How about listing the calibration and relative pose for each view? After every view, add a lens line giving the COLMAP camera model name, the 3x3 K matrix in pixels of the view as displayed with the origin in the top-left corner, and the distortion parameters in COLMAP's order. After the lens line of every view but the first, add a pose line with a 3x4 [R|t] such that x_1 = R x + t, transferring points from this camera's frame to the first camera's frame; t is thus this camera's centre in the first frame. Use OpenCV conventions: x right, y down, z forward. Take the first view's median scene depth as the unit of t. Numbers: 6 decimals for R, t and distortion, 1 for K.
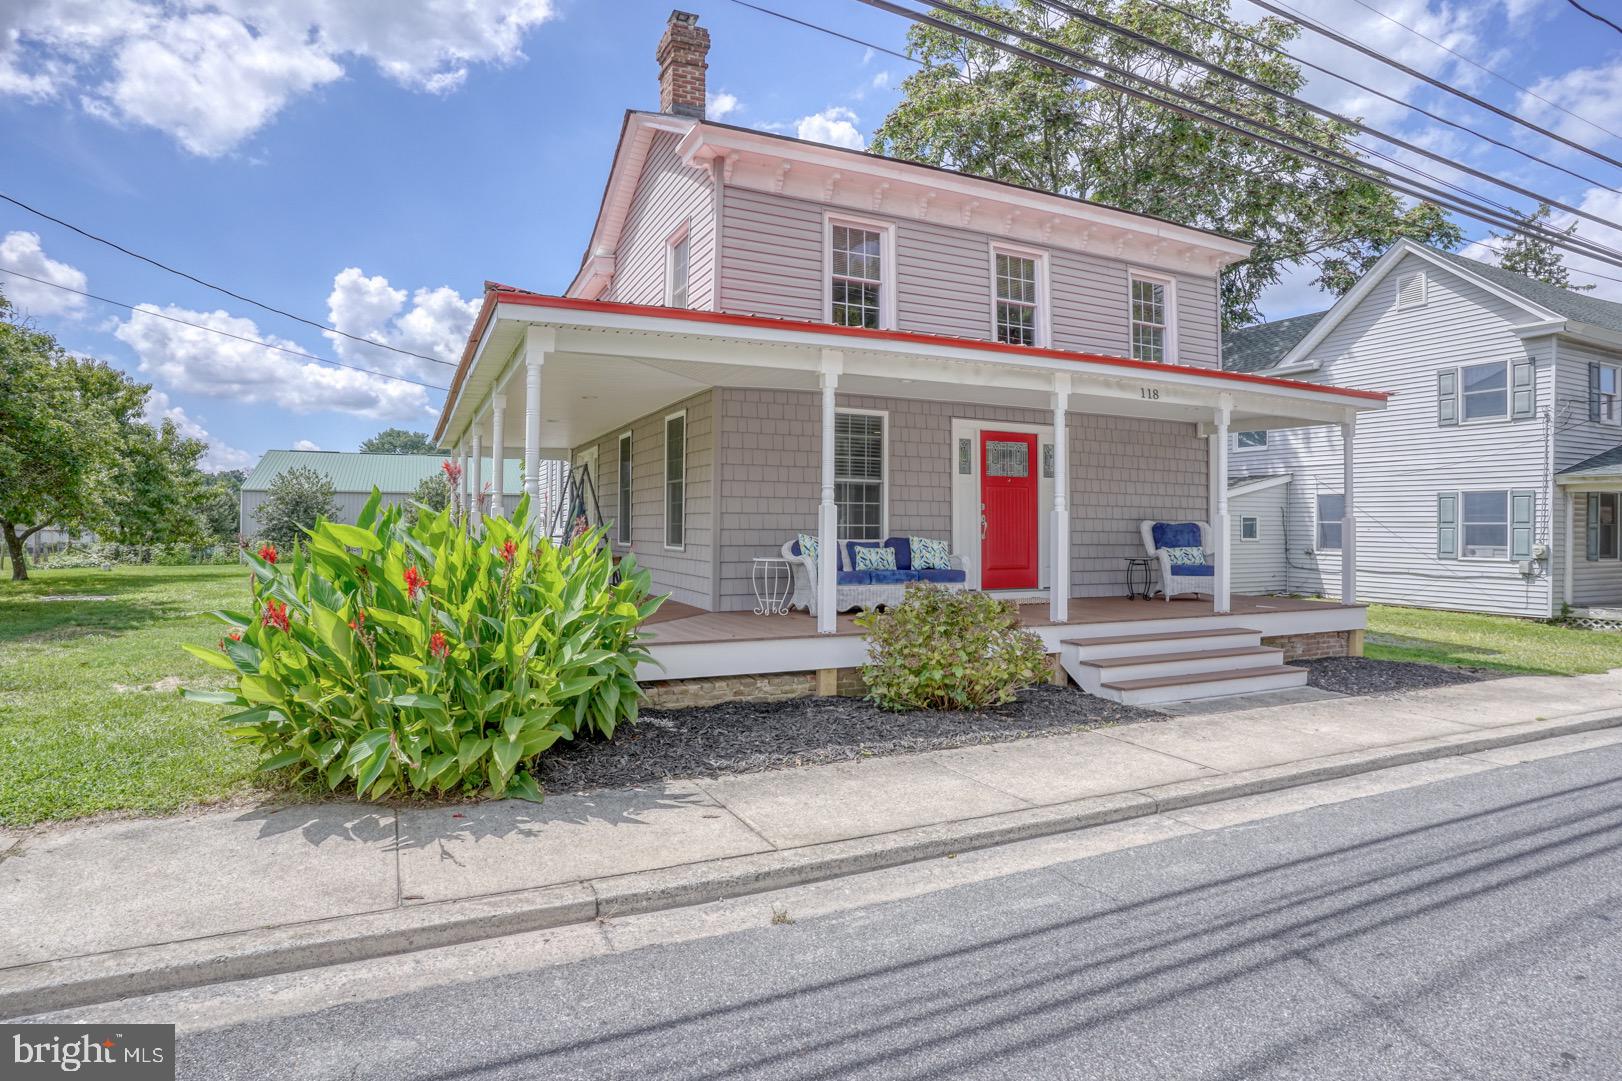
lens RADIAL K [[803.6, 0, 725.0], [0, 803.6, 521.6], [0, 0, 1]] dist [-0.026622, 0.001722]
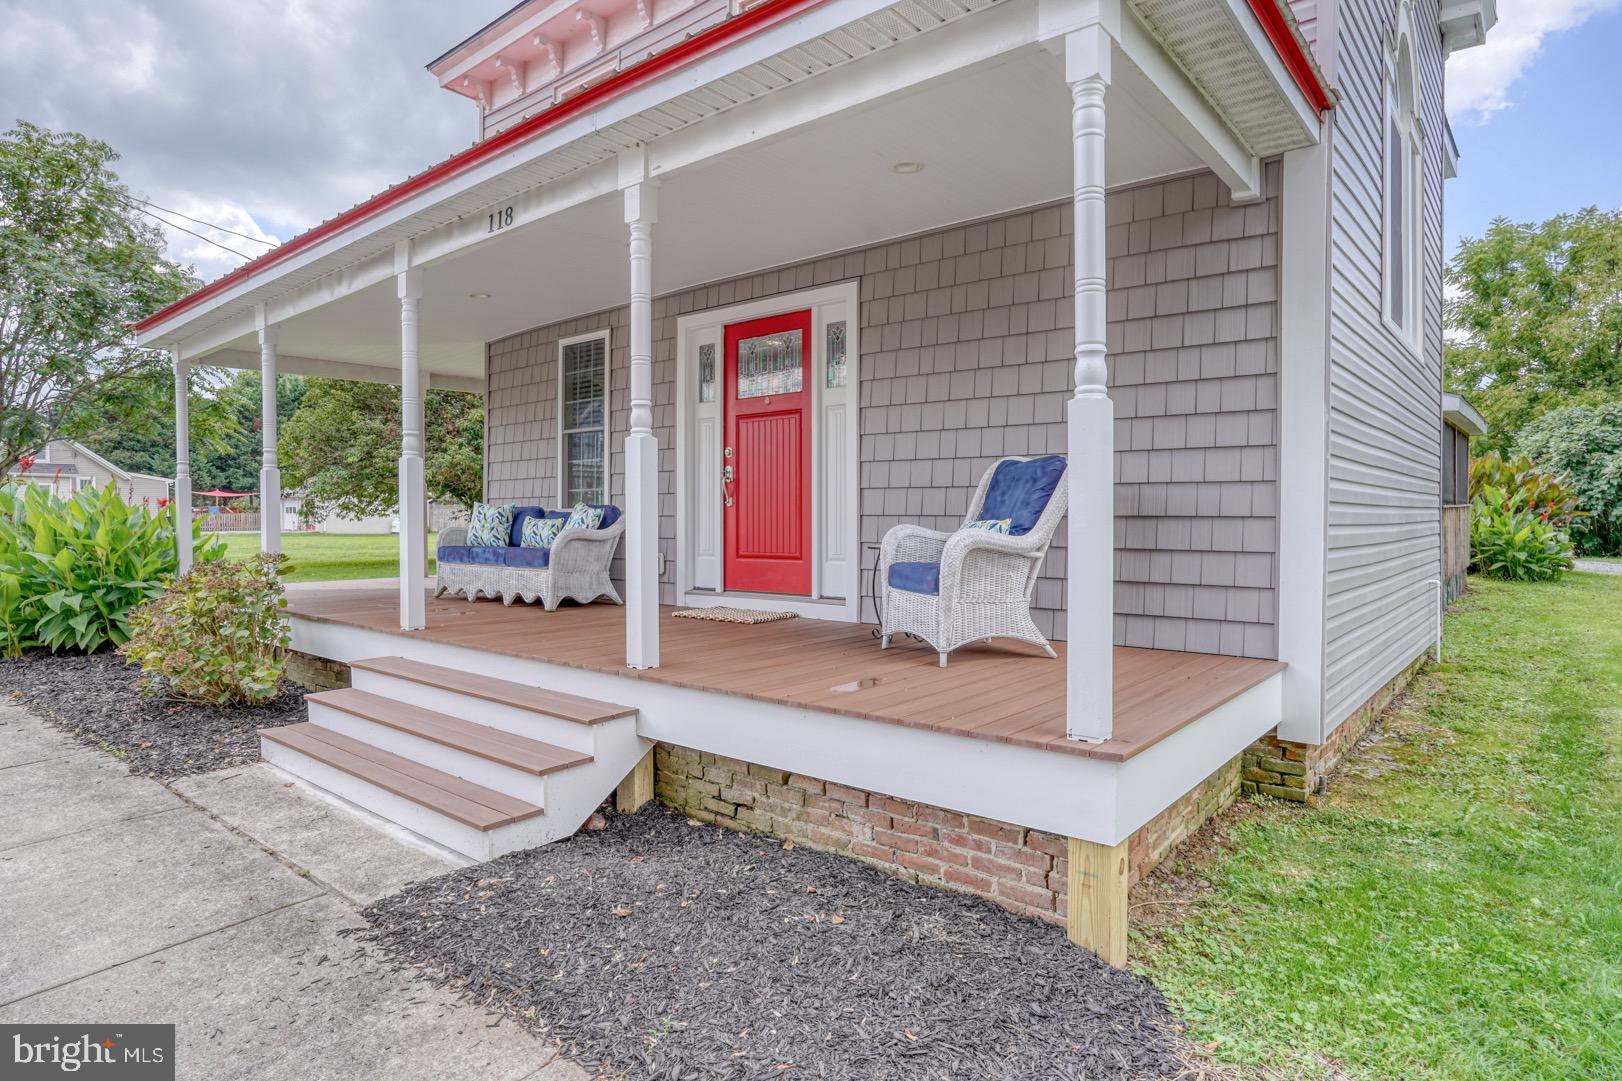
lens RADIAL K [[898.8, 0, 704.1], [0, 898.8, 525.1], [0, 0, 1]] dist [-0.033978, 0.000416]
pose [[0.453503, 0.004428, -0.891244, 0.941204], [0.018264, 0.999732, 0.014260, 0.026681], [0.891068, -0.022745, 0.453300, 0.704120]]
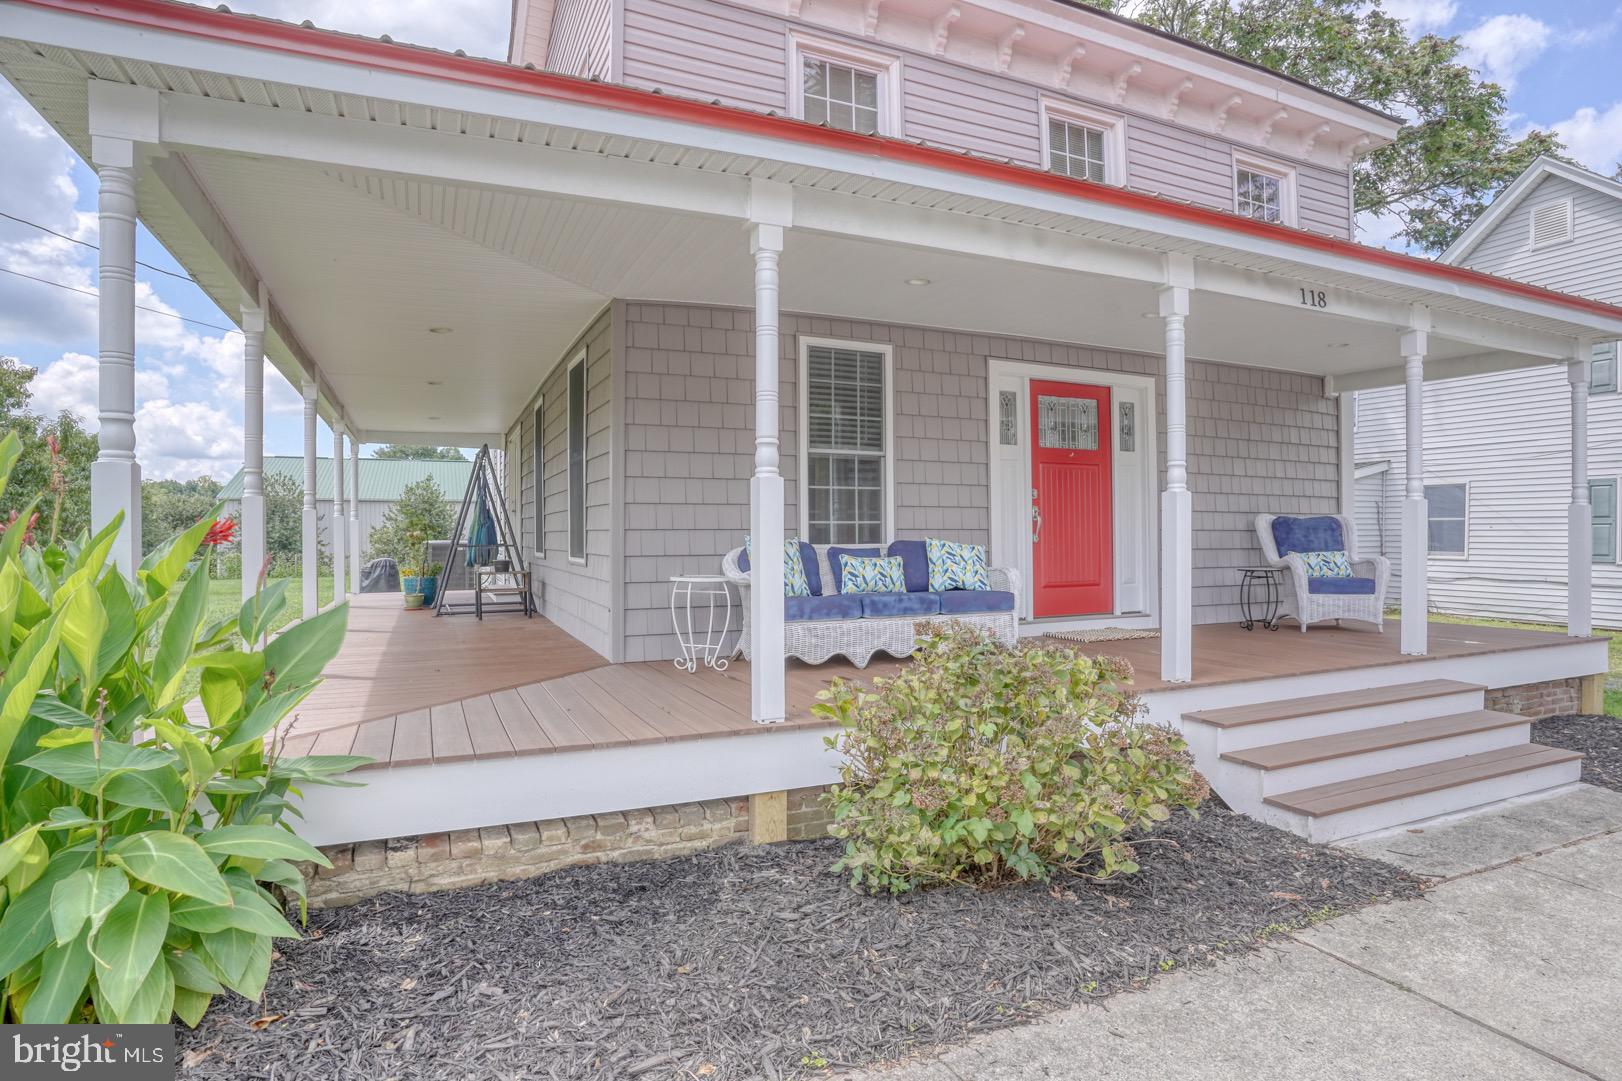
lens RADIAL K [[881.3, 0, 792.4], [0, 881.3, 518.3], [0, 0, 1]] dist [-0.044566, 0.003280]
pose [[0.997569, -0.006668, 0.069373, 0.073521], [0.007353, 0.999927, -0.009625, 0.007802], [-0.069304, 0.010112, 0.997544, 0.300179]]
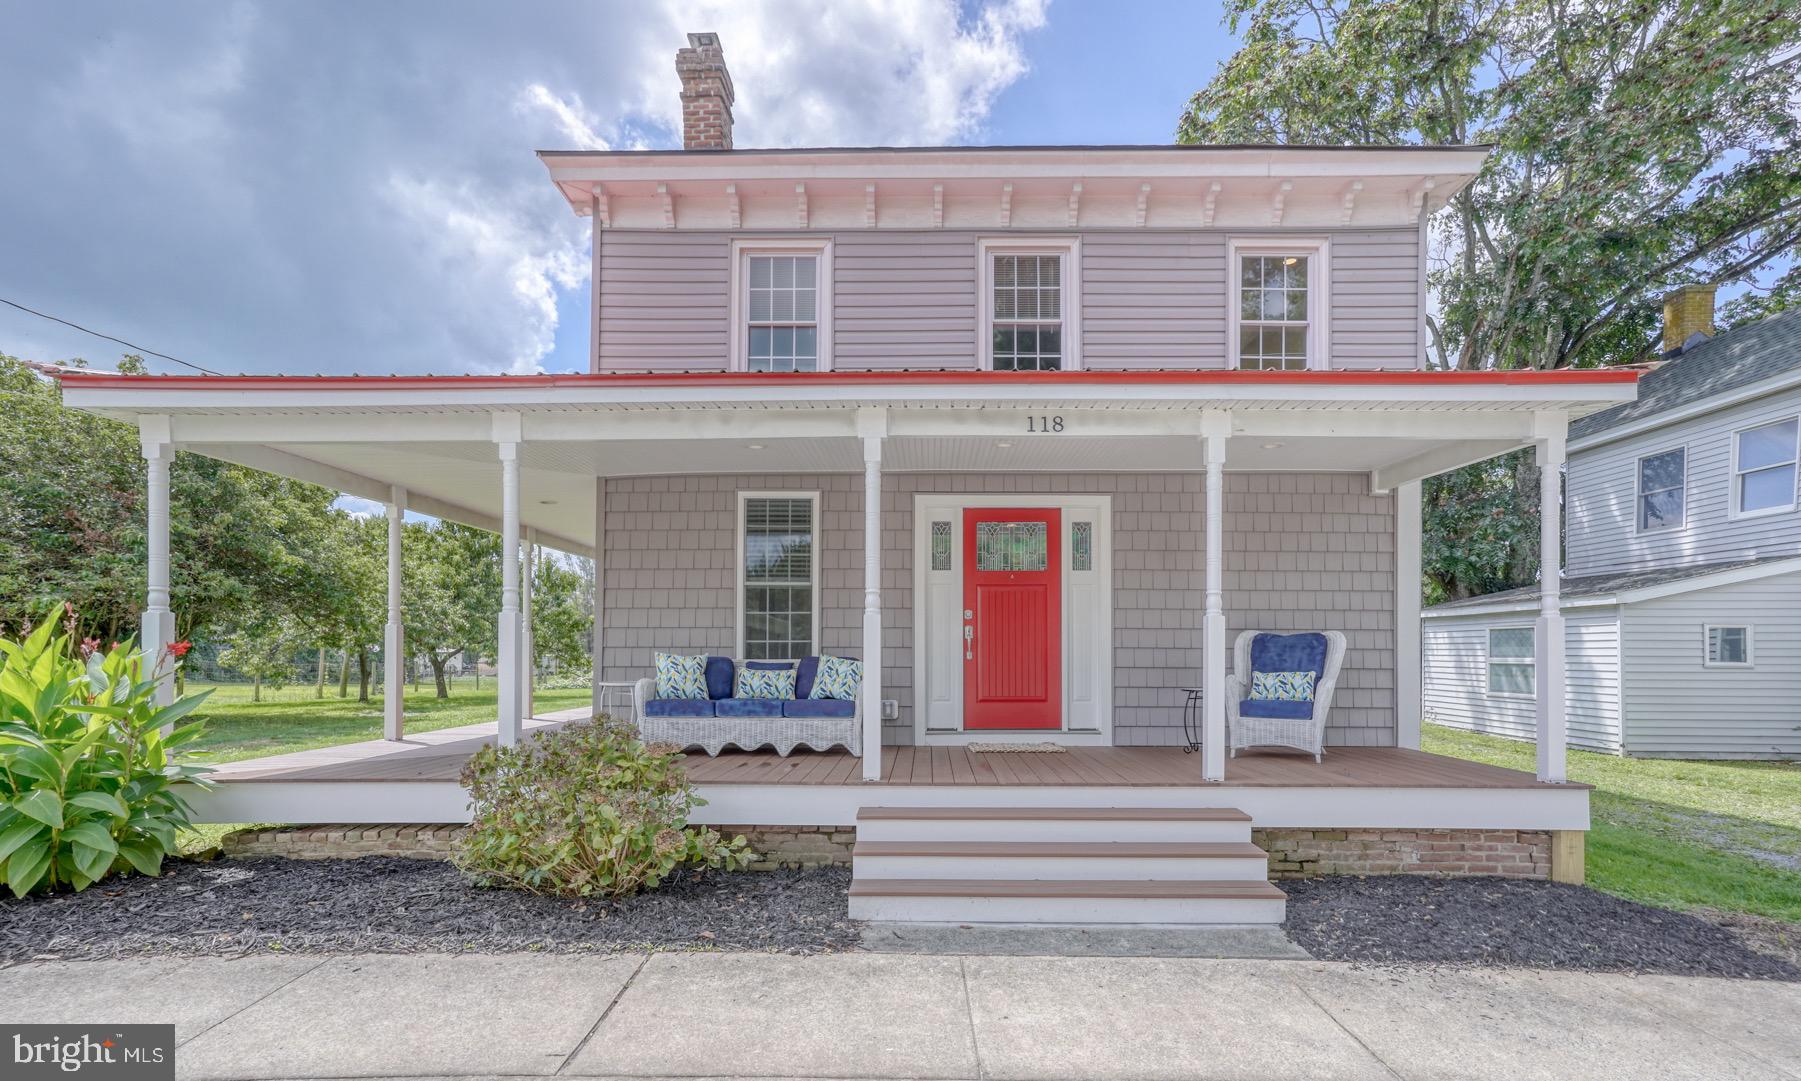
lens RADIAL K [[895.9, 0, 869.3], [0, 895.9, 638.3], [0, 0, 1]] dist [0.015462, 0.001605]
pose [[0.922002, -0.010403, -0.387045, 0.569442], [0.008835, 0.999944, -0.005829, 0.007605], [0.387084, 0.001954, 0.922042, 0.232844]]
